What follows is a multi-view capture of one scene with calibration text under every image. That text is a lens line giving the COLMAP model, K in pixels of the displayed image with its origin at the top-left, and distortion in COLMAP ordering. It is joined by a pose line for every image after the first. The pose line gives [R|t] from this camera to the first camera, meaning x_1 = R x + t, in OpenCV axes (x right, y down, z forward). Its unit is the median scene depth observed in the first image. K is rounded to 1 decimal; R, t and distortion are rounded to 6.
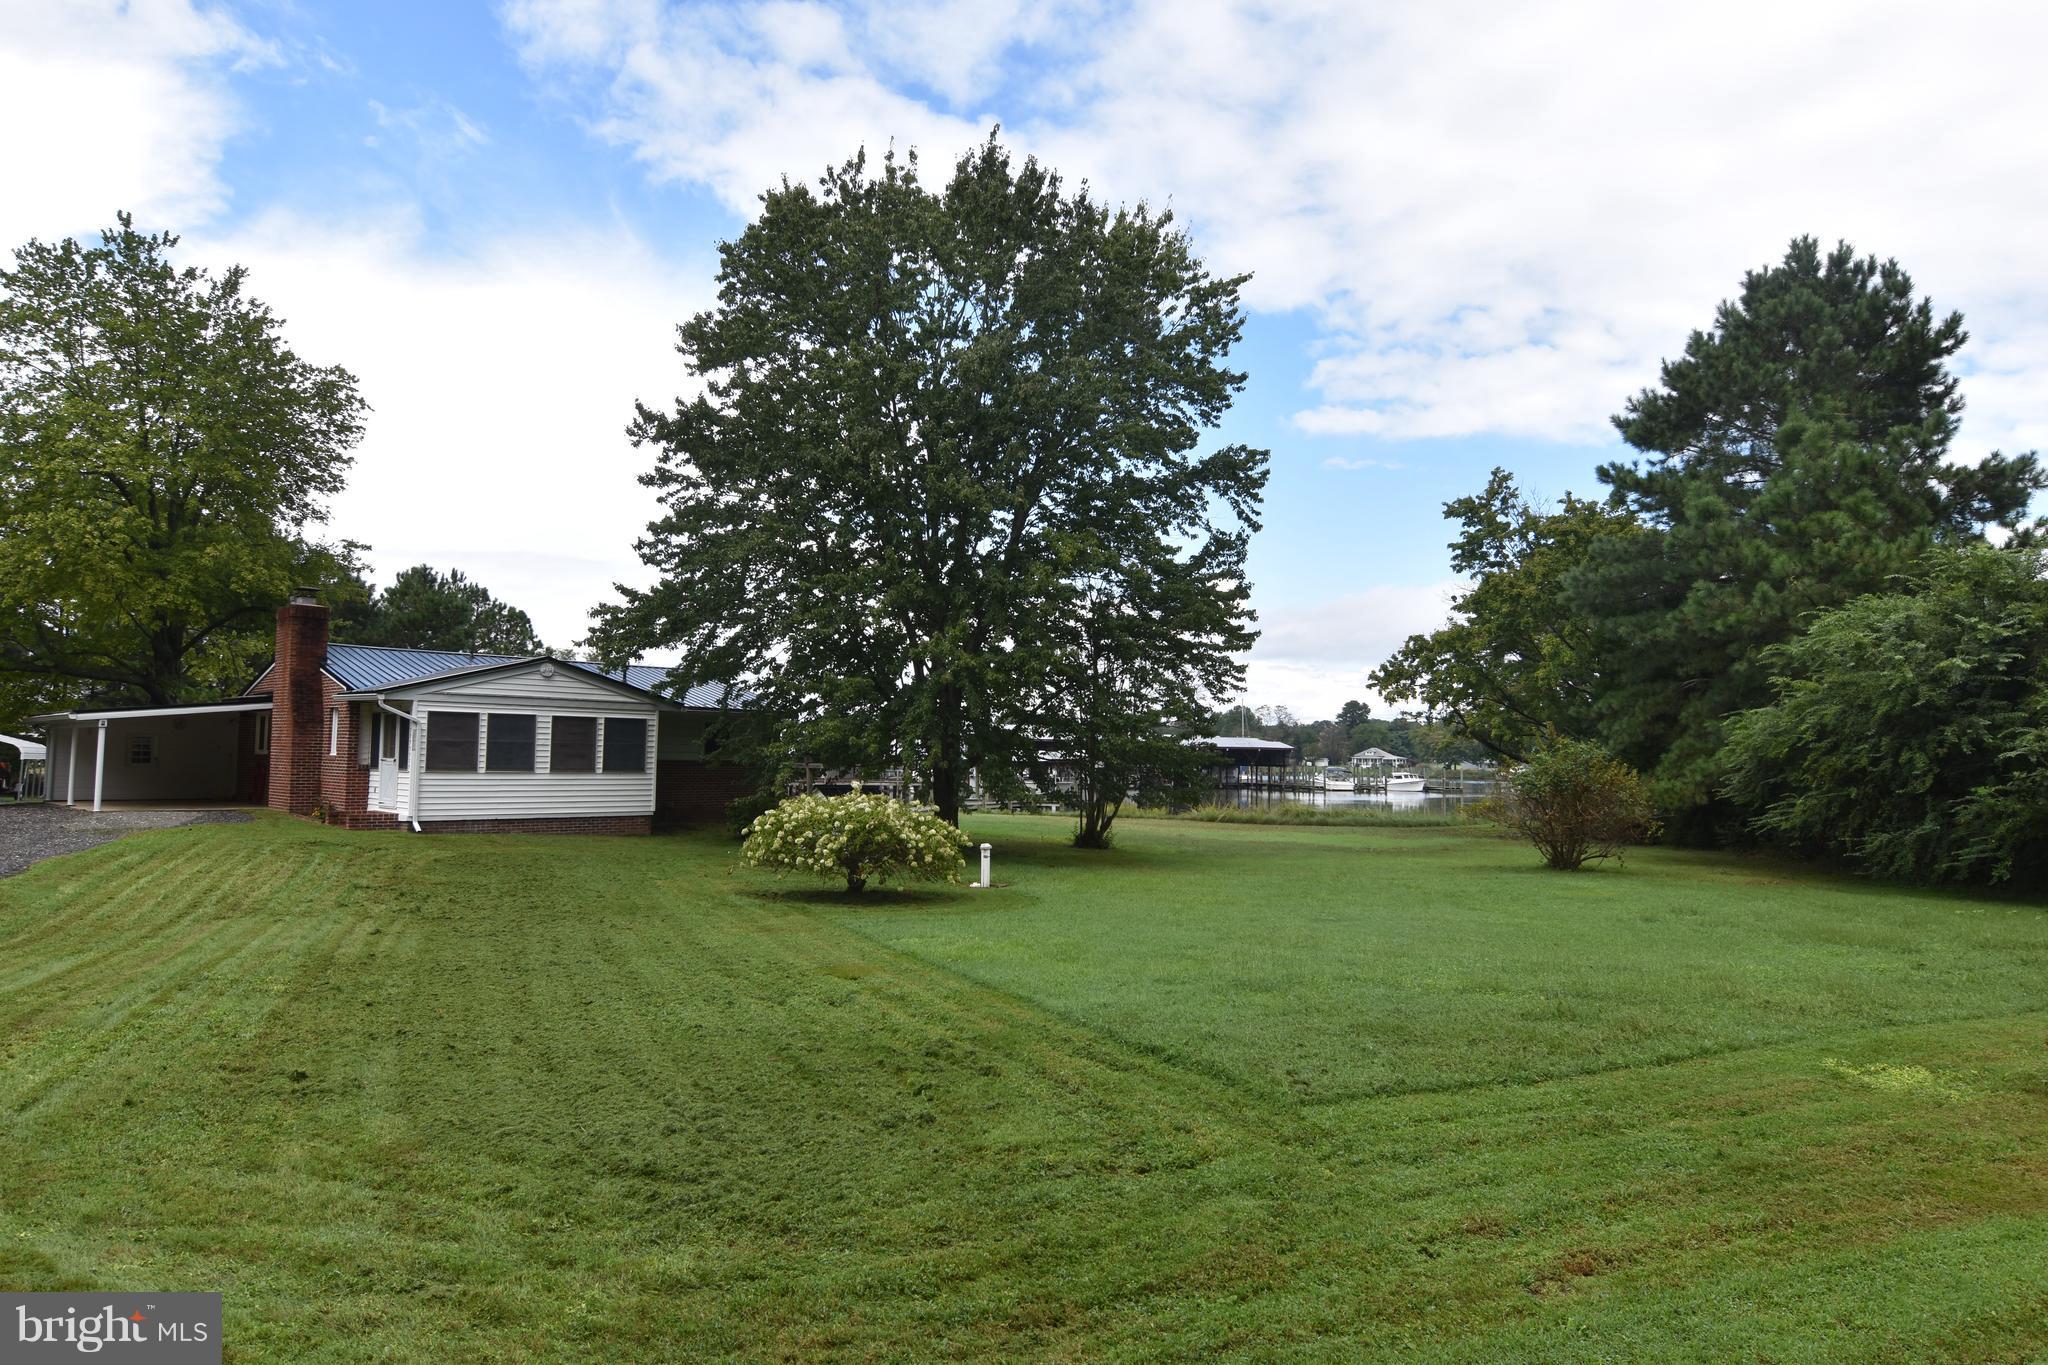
lens RADIAL K [[1251.0, 0, 1029.1], [0, 1251.0, 690.5], [0, 0, 1]] dist [-0.006901, -0.001029]
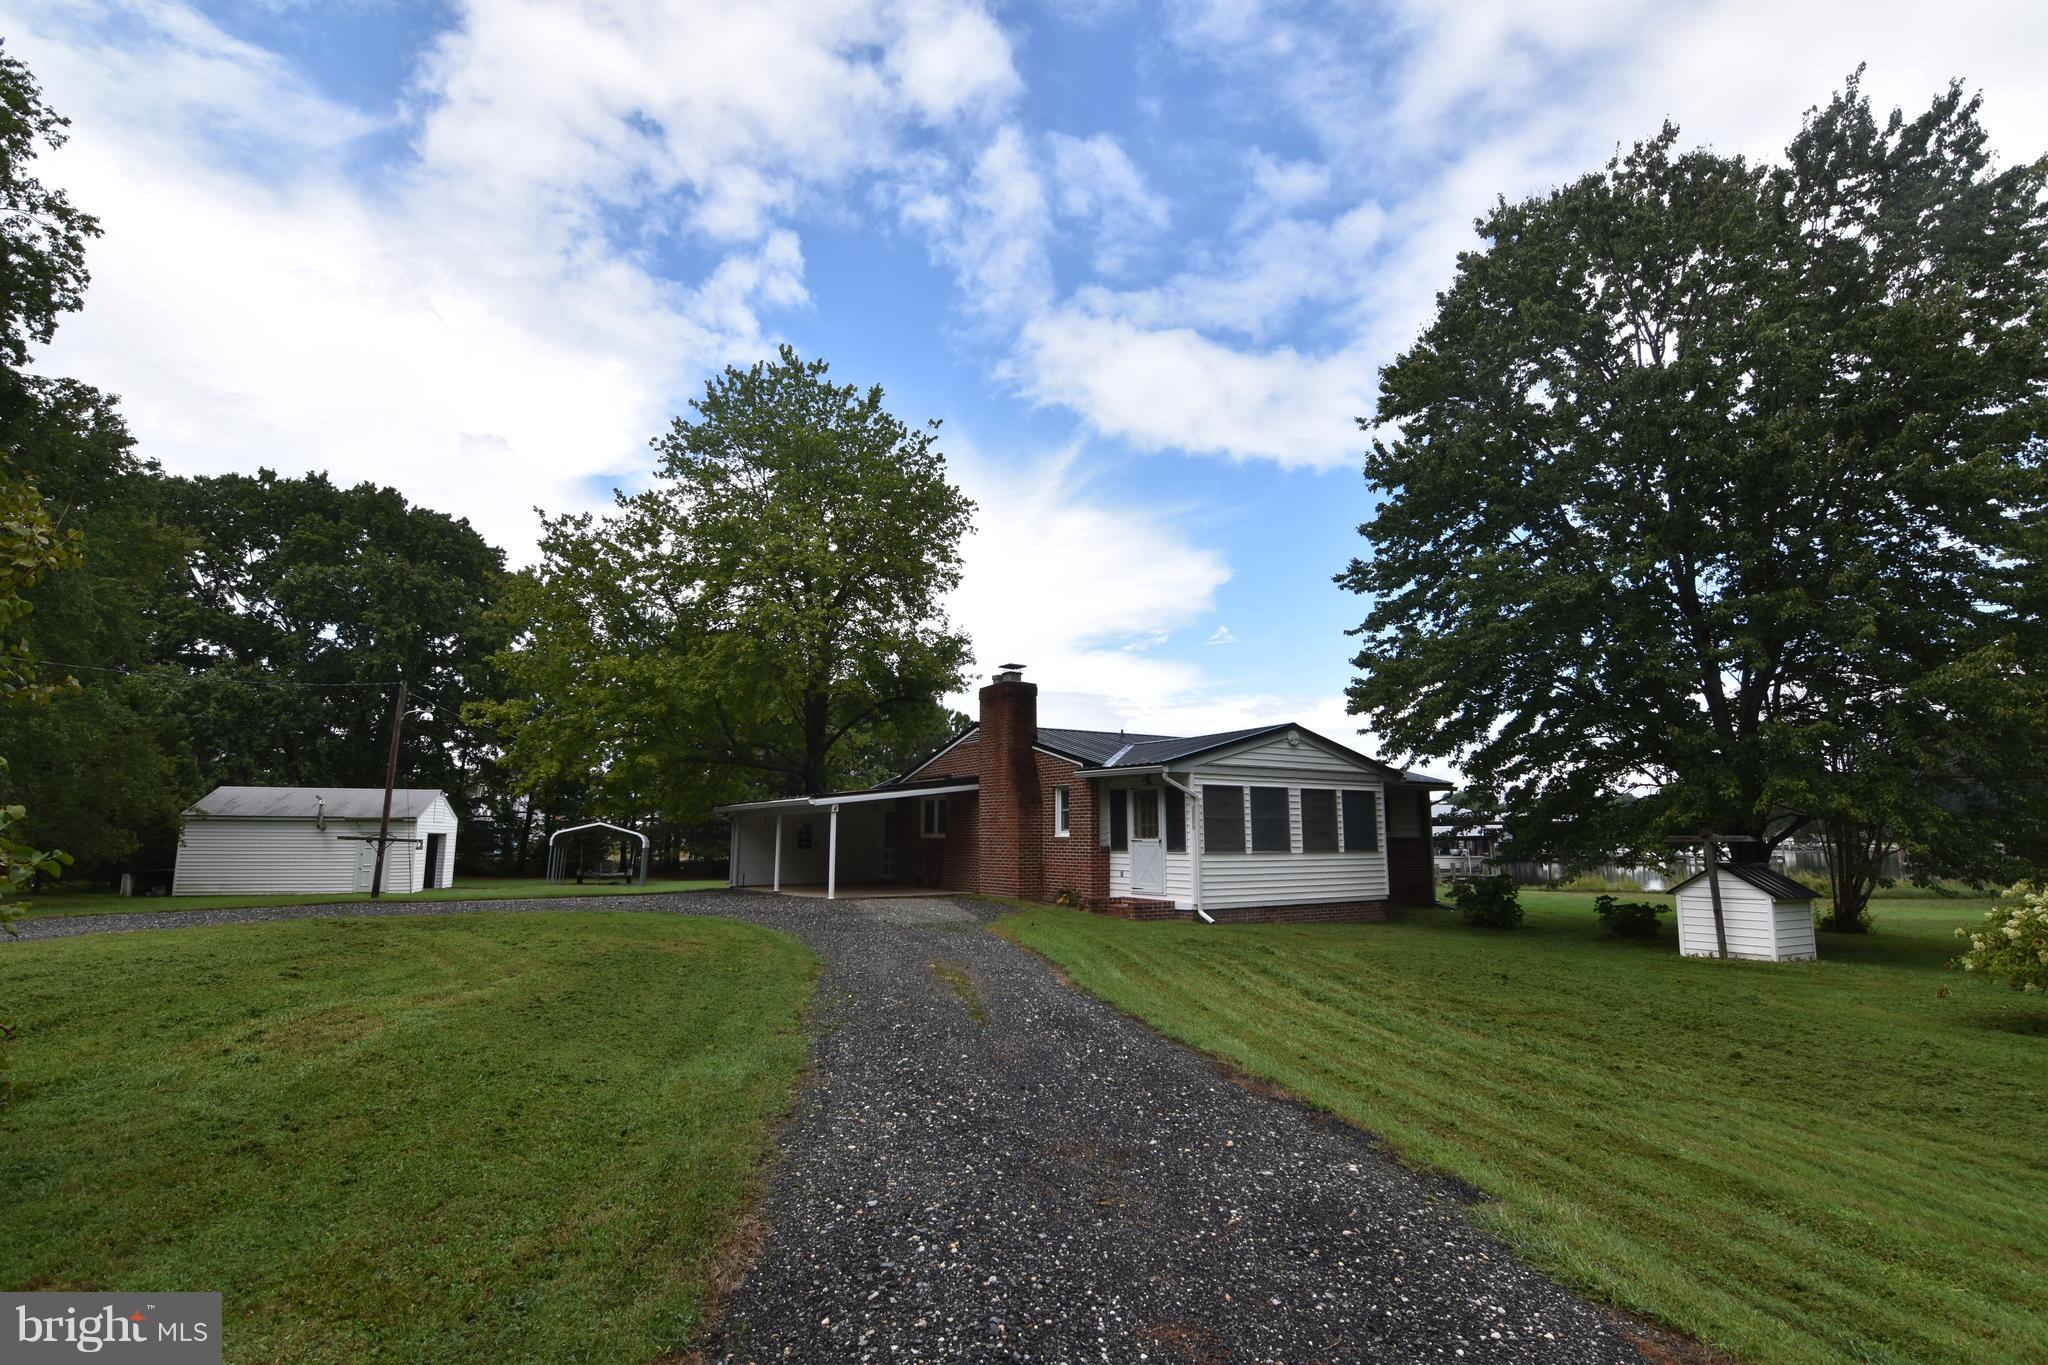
lens RADIAL K [[955.4, 0, 1027.3], [0, 955.4, 663.8], [0, 0, 1]] dist [-0.009904, -0.000348]
pose [[0.974707, -0.055429, -0.216502, -0.395286], [0.027634, 0.991213, -0.129360, 0.013790], [0.221770, 0.120106, 0.967674, 0.262311]]
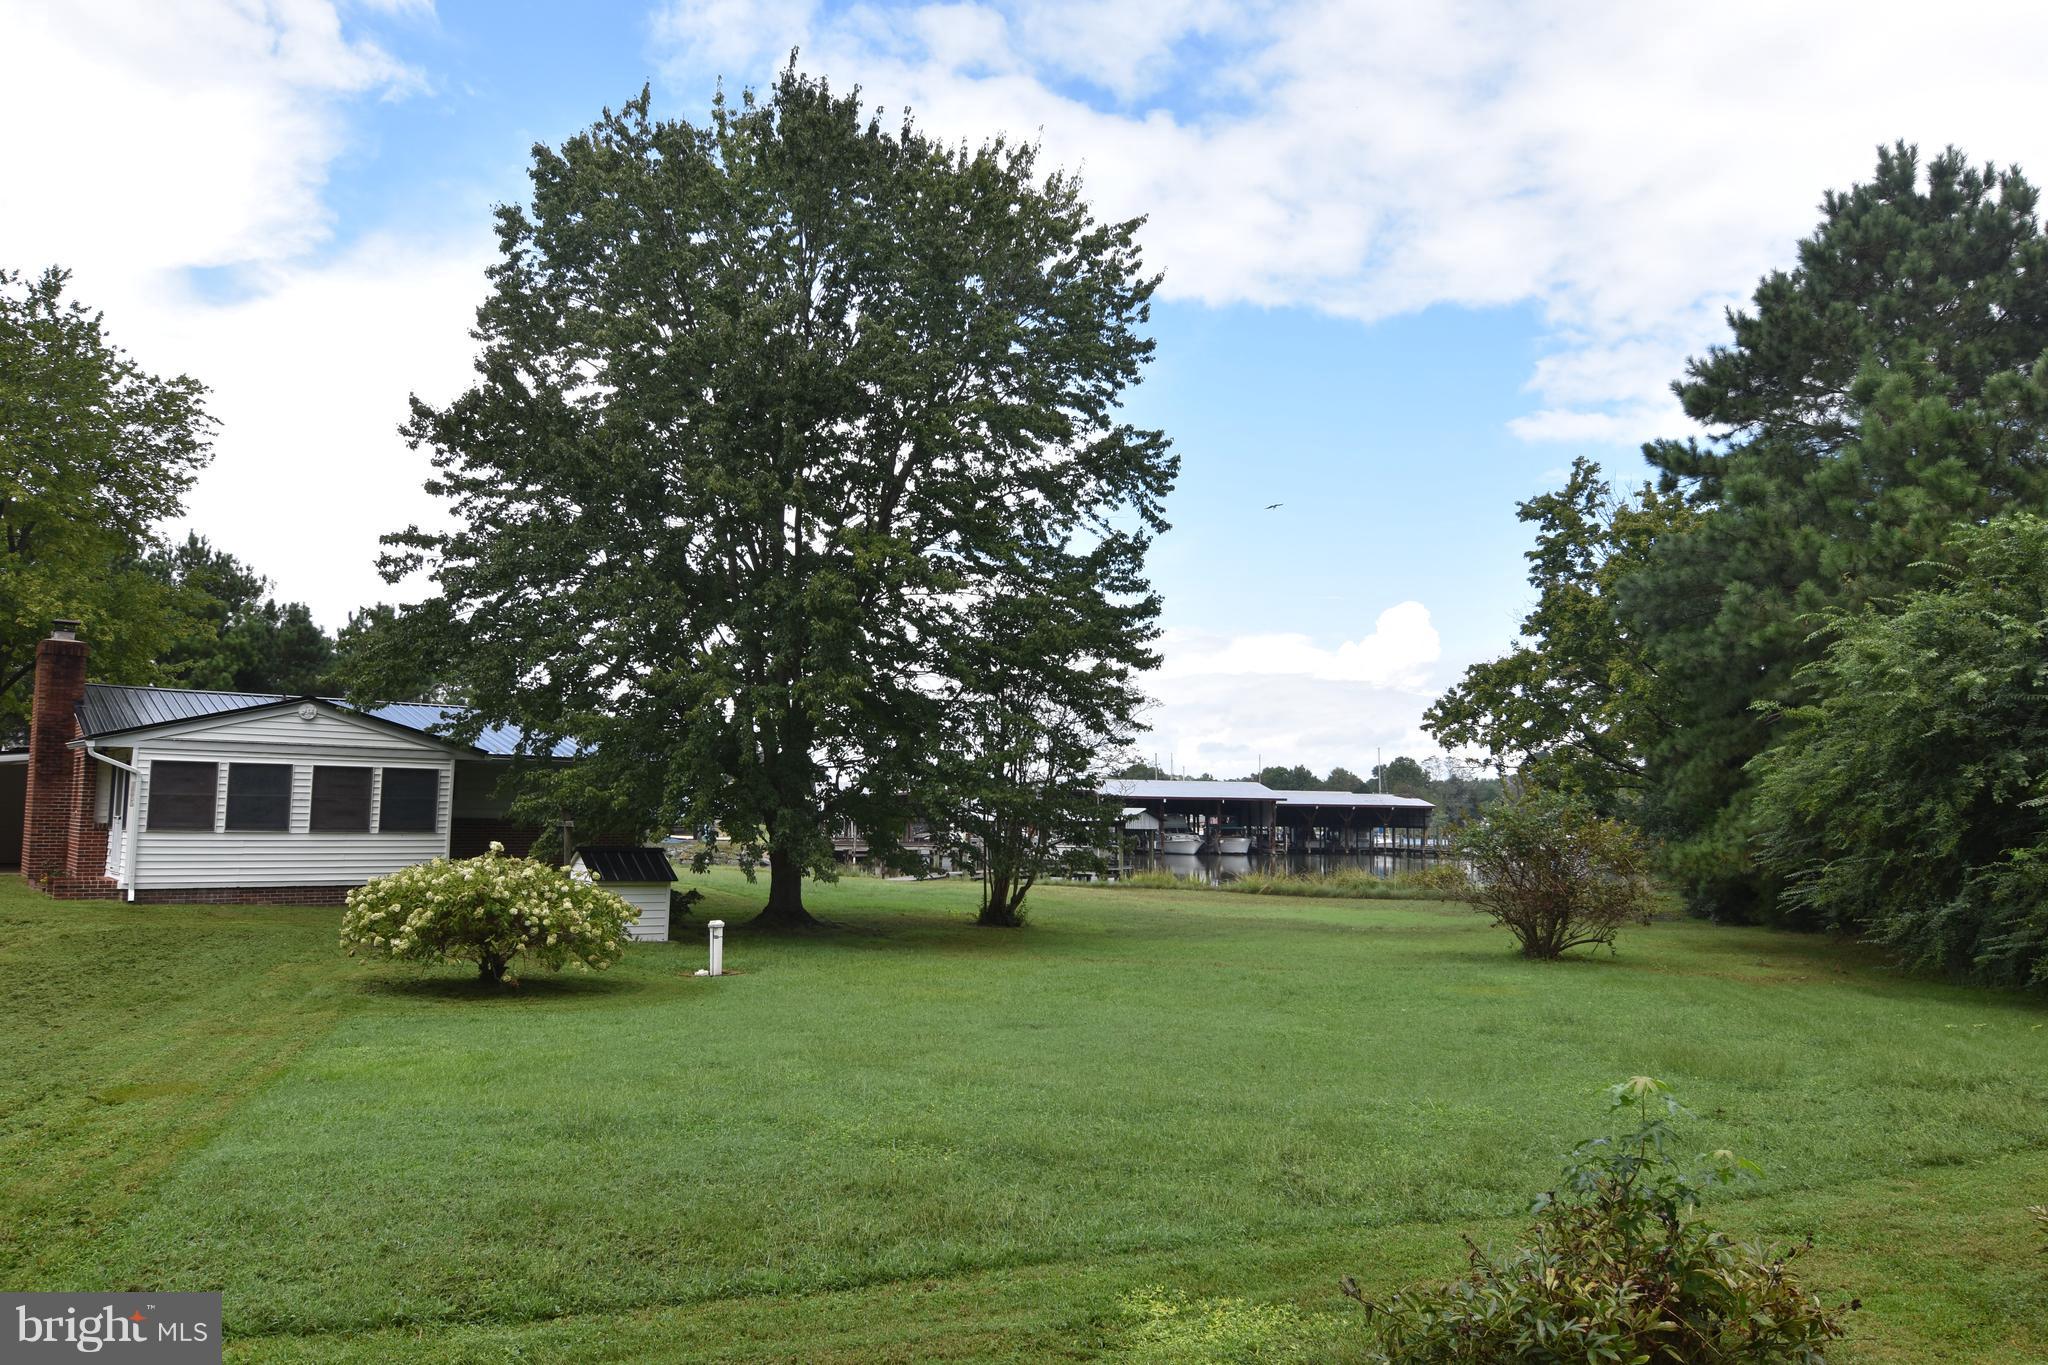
lens RADIAL K [[1425.2, 0, 1024.0], [0, 1425.2, 682.5], [0, 0, 1]] dist [-0.002254, -0.007799]
pose [[0.994523, -0.011855, -0.103843, 0.188174], [0.007491, 0.999076, -0.042321, 0.007945], [0.104249, 0.041311, 0.993693, 0.081369]]
